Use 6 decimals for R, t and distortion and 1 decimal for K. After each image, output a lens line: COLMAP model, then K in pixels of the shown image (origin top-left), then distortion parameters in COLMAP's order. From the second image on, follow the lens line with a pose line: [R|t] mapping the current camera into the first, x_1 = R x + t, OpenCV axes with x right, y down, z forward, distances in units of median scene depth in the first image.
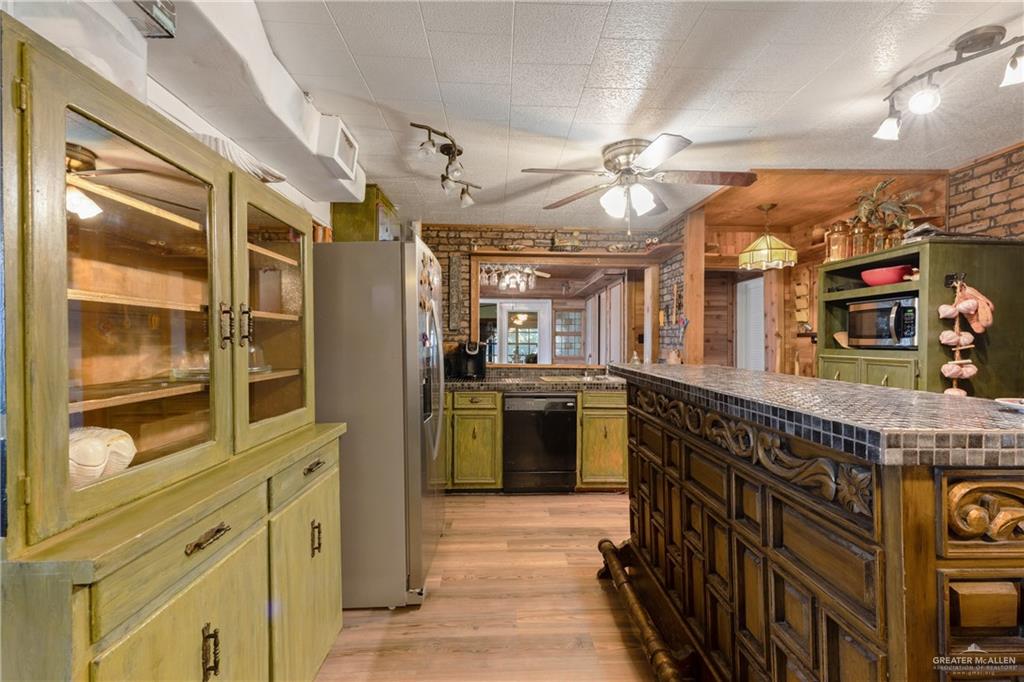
lens RADIAL K [[453.6, 0, 512.9], [0, 453.6, 342.5], [0, 0, 1]] dist [0.000693, 0.000057]
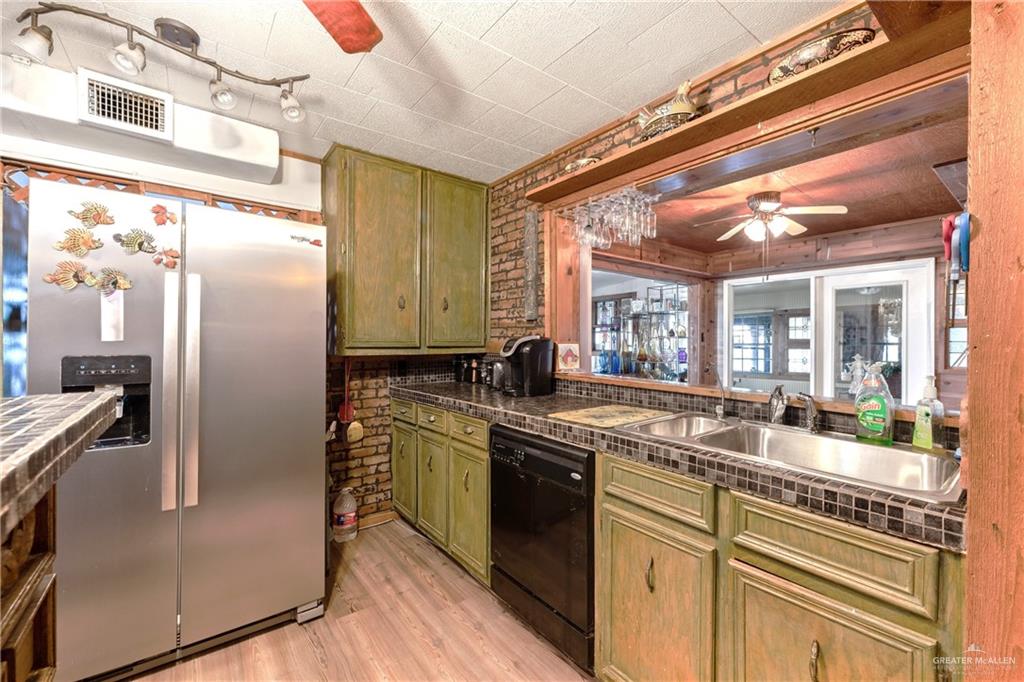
lens RADIAL K [[416.8, 0, 510.3], [0, 416.8, 341.0], [0, 0, 1]] dist [0.001616, 0.000133]
pose [[0.578273, 0.001777, -0.815842, 0.416707], [-0.003457, 0.999994, -0.000272, 0.004615], [0.815836, 0.002978, 0.578275, 0.705372]]
